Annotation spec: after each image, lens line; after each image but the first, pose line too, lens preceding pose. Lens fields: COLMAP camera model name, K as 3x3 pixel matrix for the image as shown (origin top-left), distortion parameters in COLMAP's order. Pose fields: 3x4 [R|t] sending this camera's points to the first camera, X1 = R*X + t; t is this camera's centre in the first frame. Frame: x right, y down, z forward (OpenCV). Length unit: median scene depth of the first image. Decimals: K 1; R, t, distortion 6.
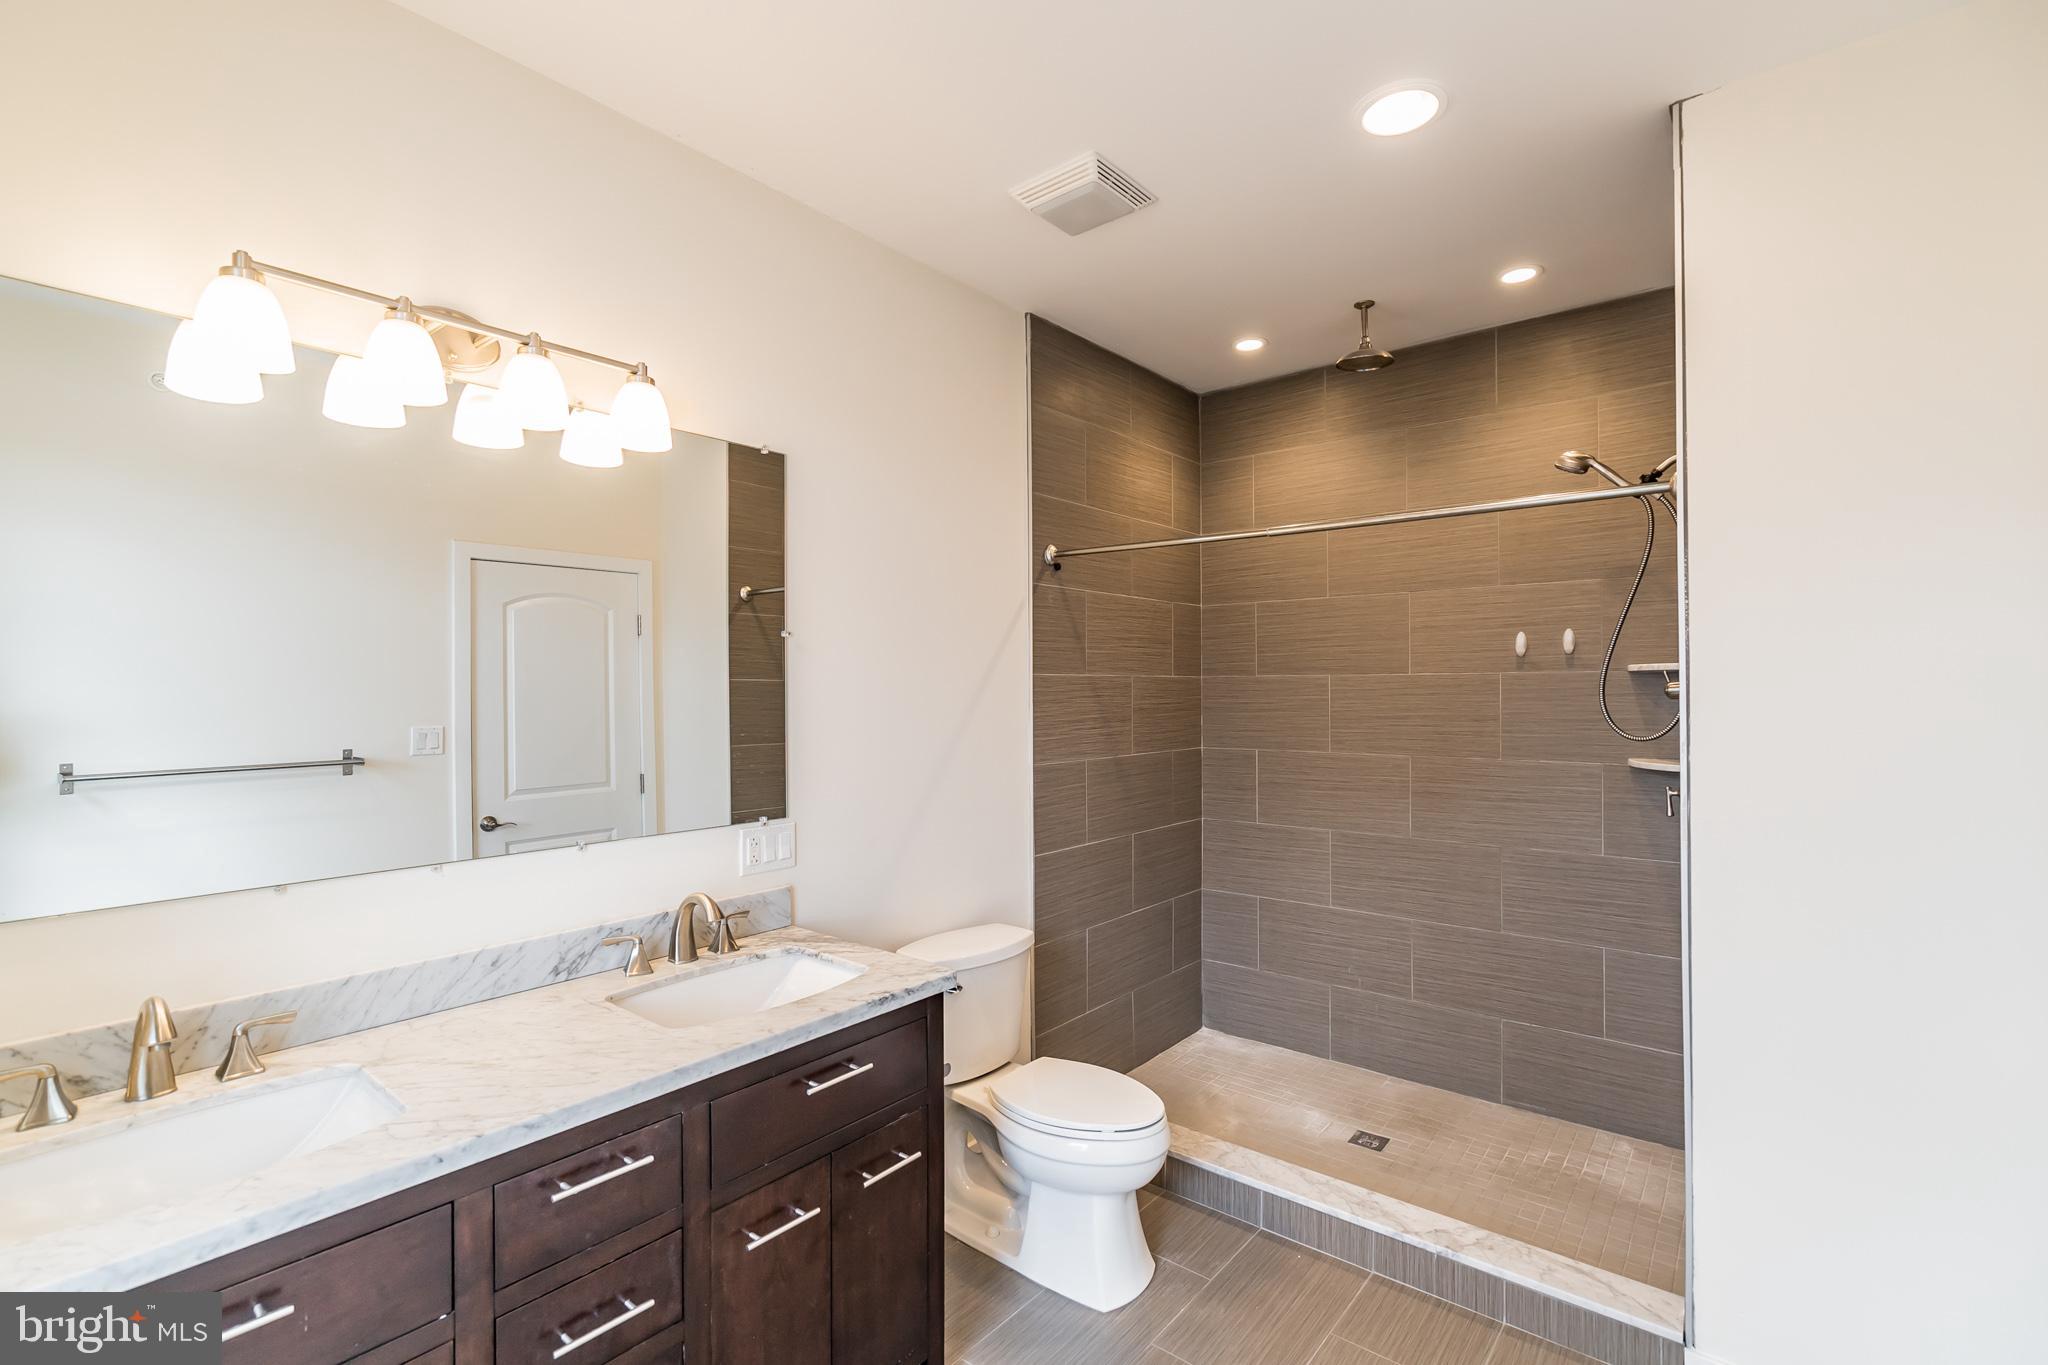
lens RADIAL K [[923.9, 0, 1015.3], [0, 923.9, 684.8], [0, 0, 1]] dist [0.000202, 0.000364]
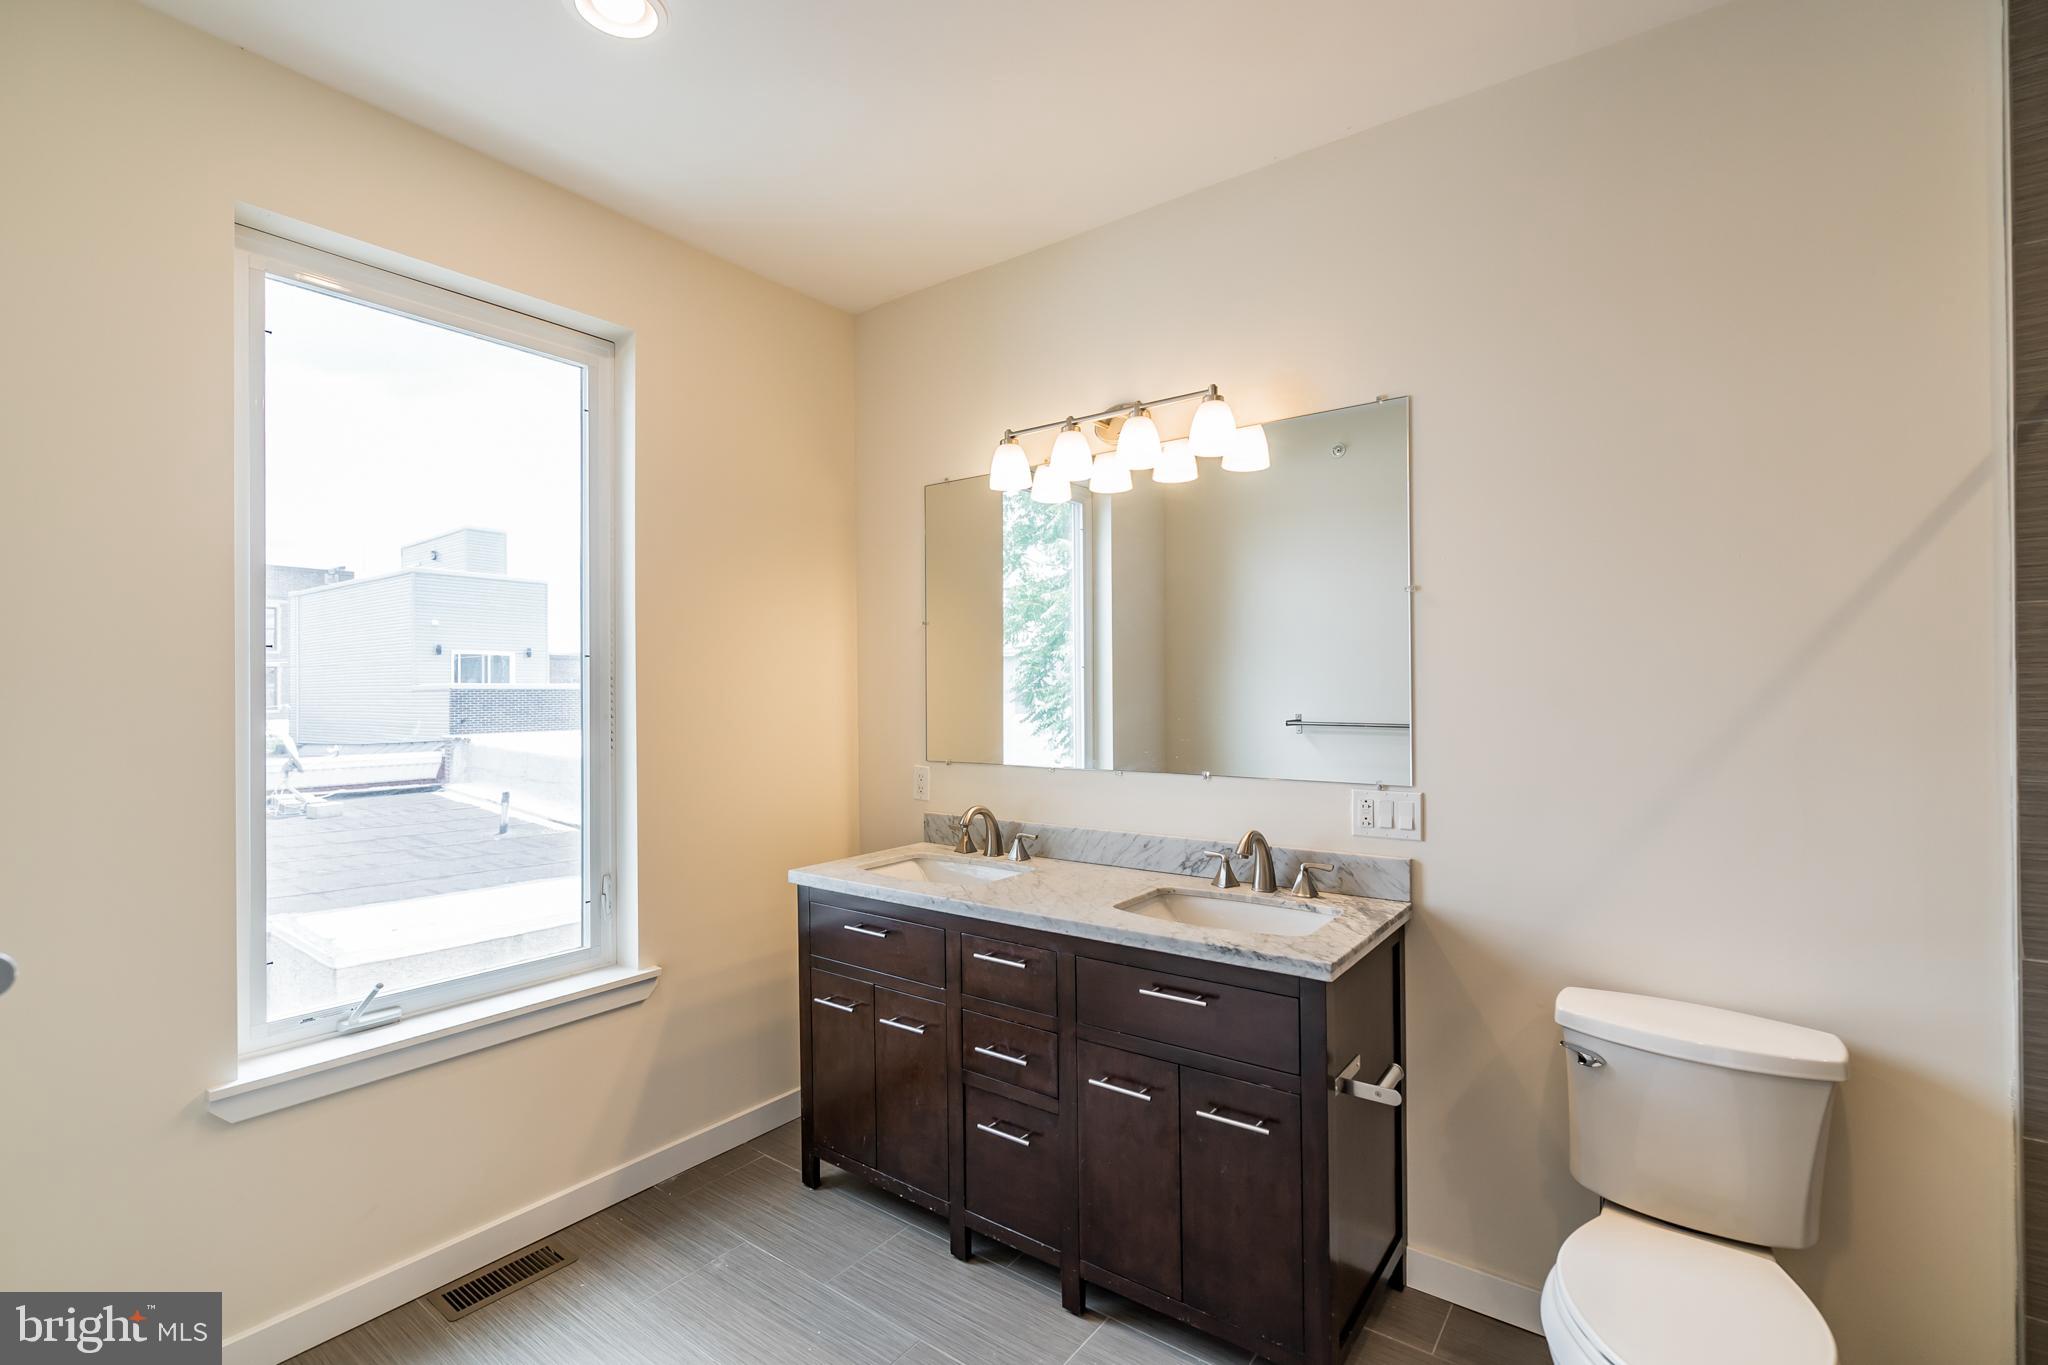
lens RADIAL K [[923.9, 0, 1015.3], [0, 923.9, 684.8], [0, 0, 1]] dist [0.000202, 0.000364]
pose [[0.054151, -0.000069, -0.998533, 0.809449], [0.011835, 0.999930, 0.000573, 0.044334], [0.998463, -0.011849, 0.054148, 0.678315]]
